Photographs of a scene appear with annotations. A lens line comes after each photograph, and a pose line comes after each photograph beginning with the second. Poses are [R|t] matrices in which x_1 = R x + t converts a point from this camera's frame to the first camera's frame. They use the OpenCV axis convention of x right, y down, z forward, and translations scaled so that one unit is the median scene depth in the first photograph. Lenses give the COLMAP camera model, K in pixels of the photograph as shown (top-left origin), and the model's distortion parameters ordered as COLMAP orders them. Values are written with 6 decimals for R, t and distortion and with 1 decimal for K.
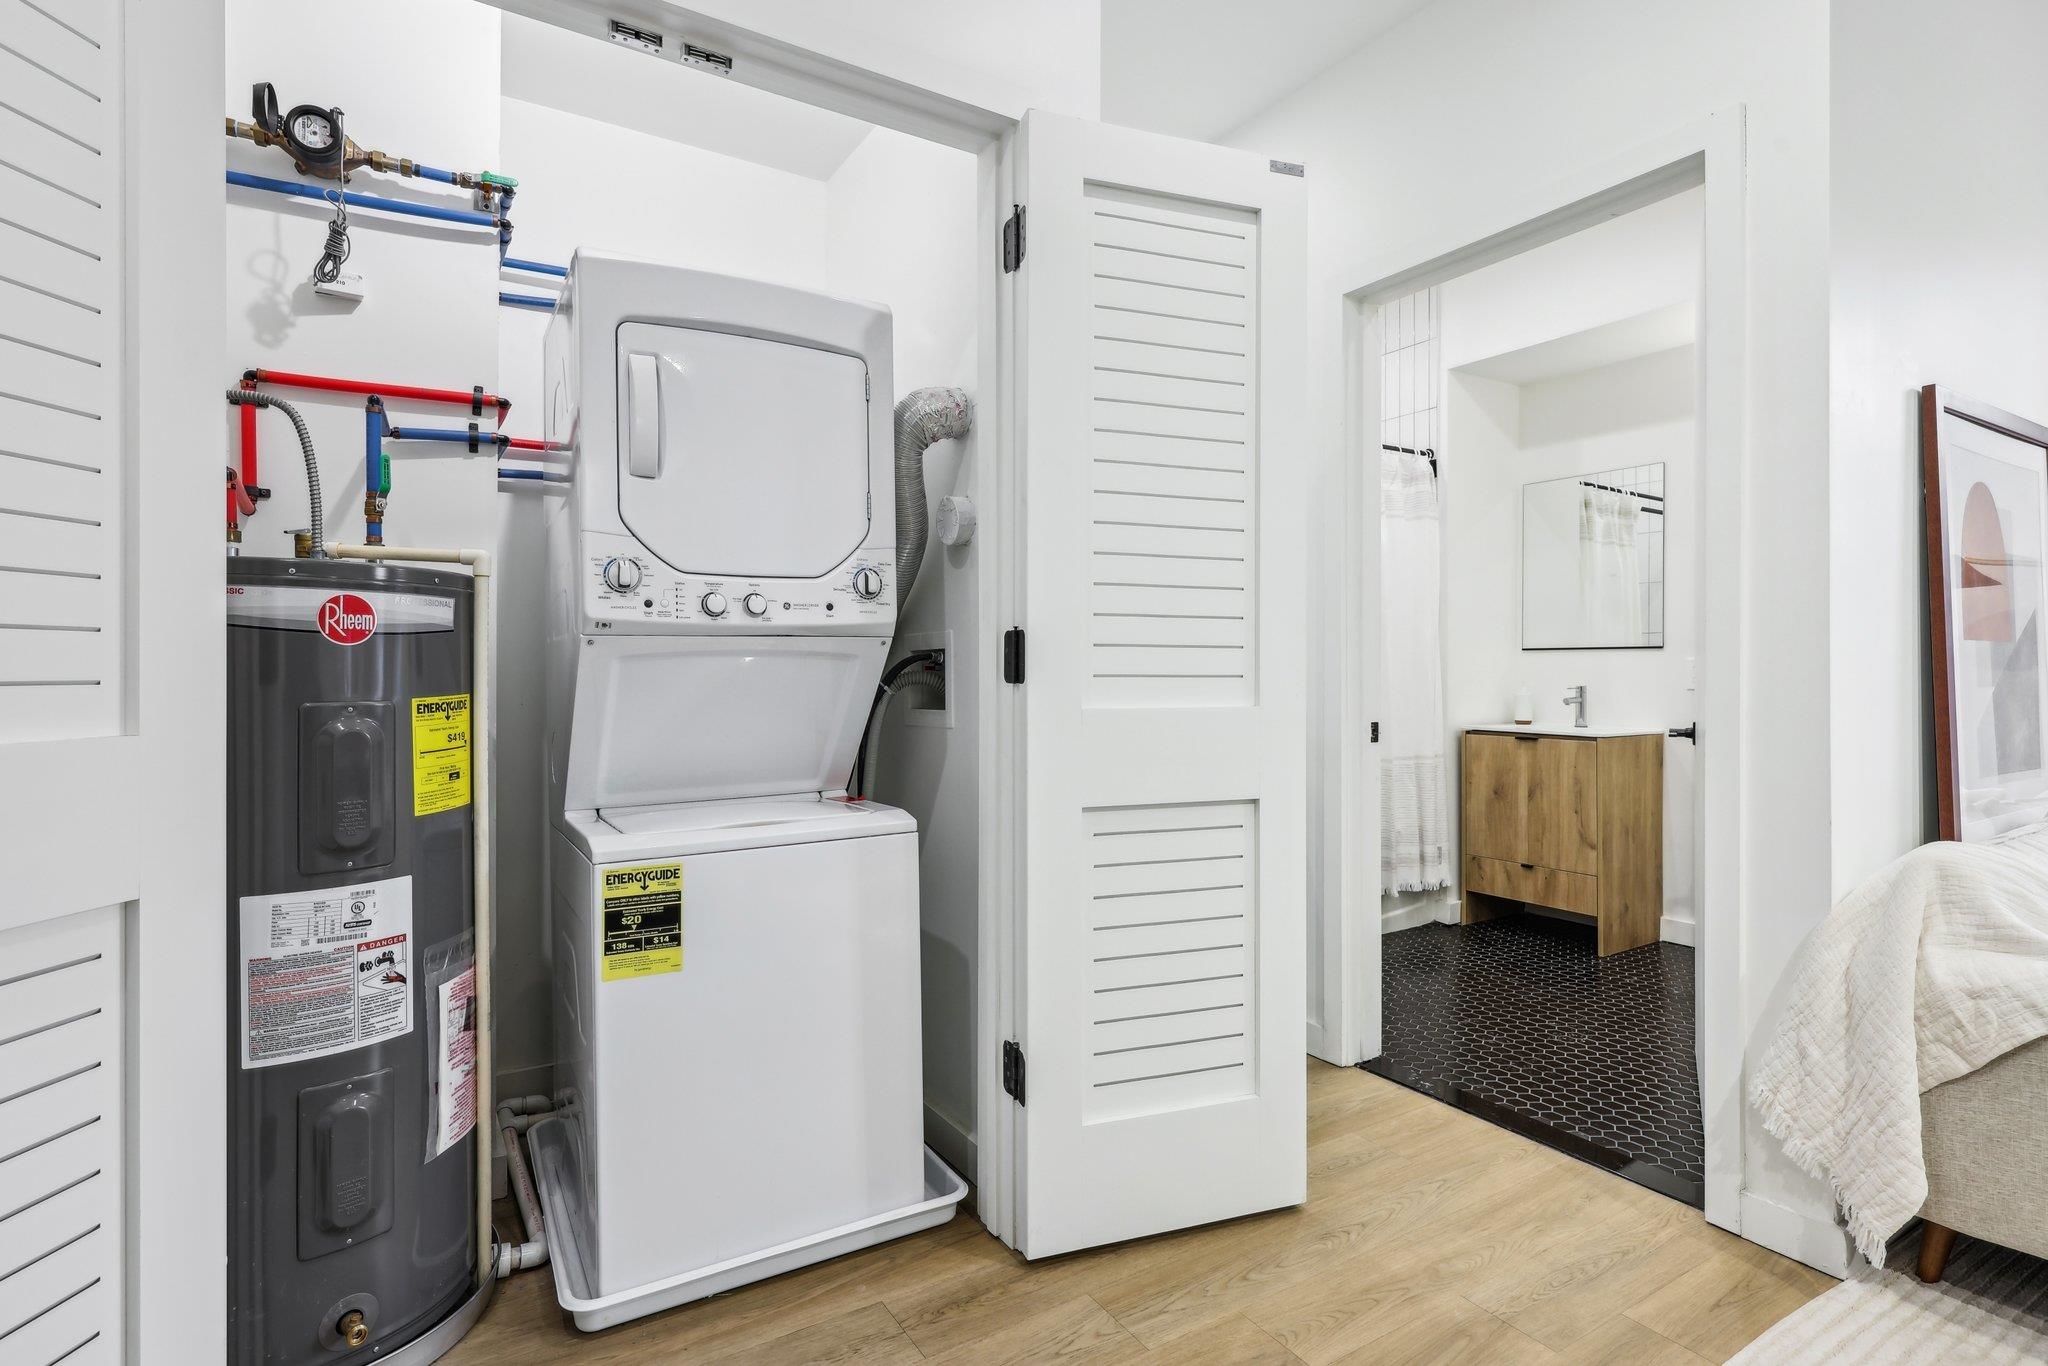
lens RADIAL K [[1009.5, 0, 1026.3], [0, 1009.5, 670.5], [0, 0, 1]] dist [-0.005845, -0.000508]
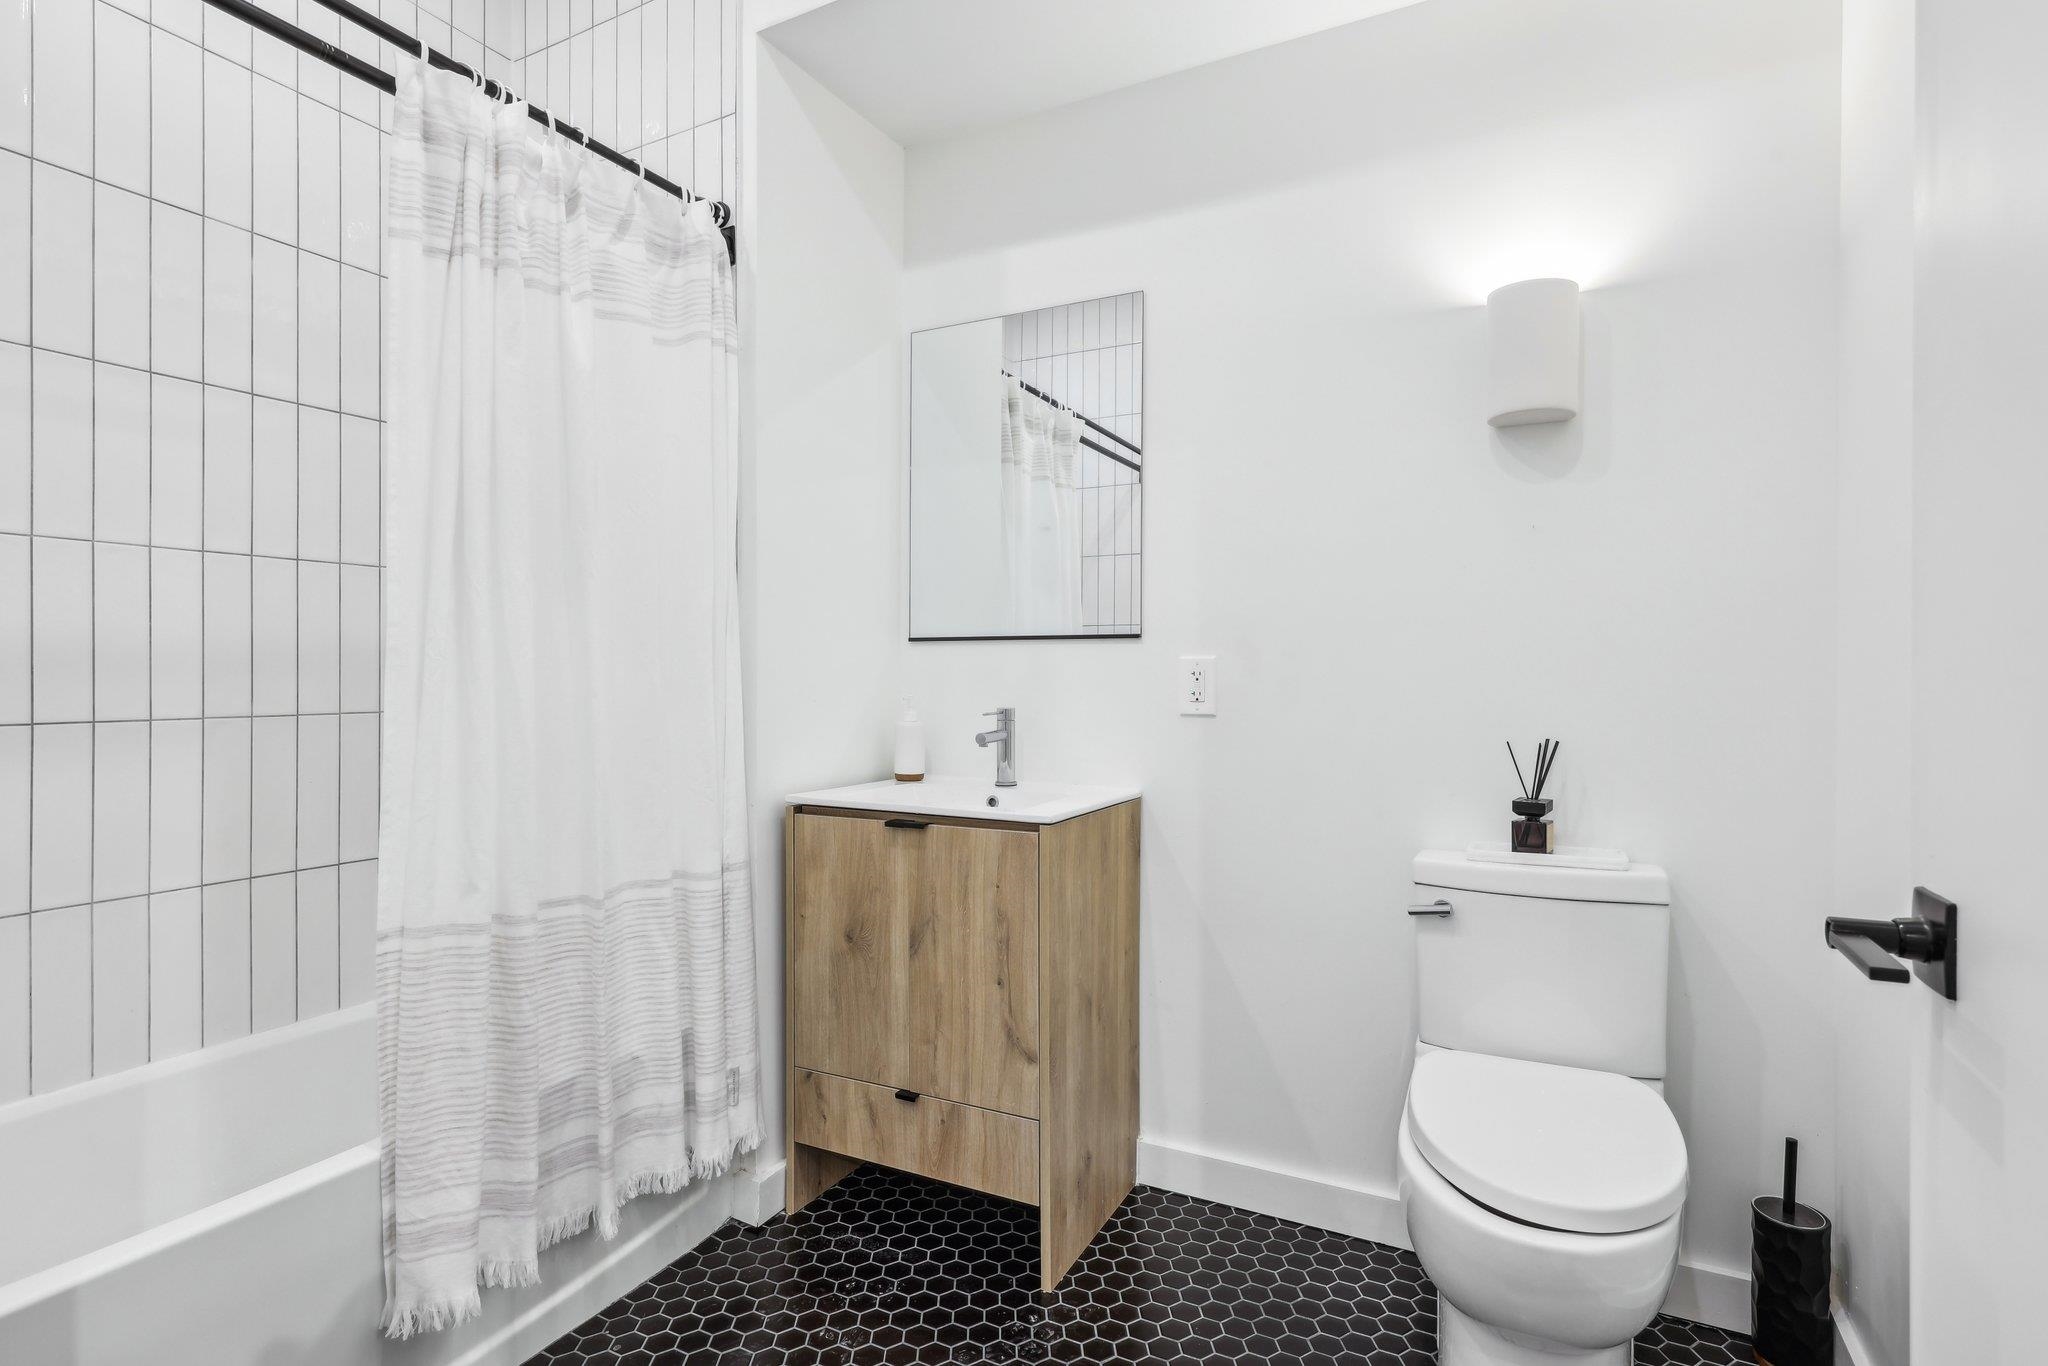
lens RADIAL K [[1009.5, 0, 1025.2], [0, 1009.5, 681.7], [0, 0, 1]] dist [-0.005845, -0.000508]
pose [[0.861442, -0.002545, 0.507849, 0.300665], [0.000395, 0.999991, 0.004340, -0.001102], [-0.507855, -0.003538, 0.861435, 0.557589]]
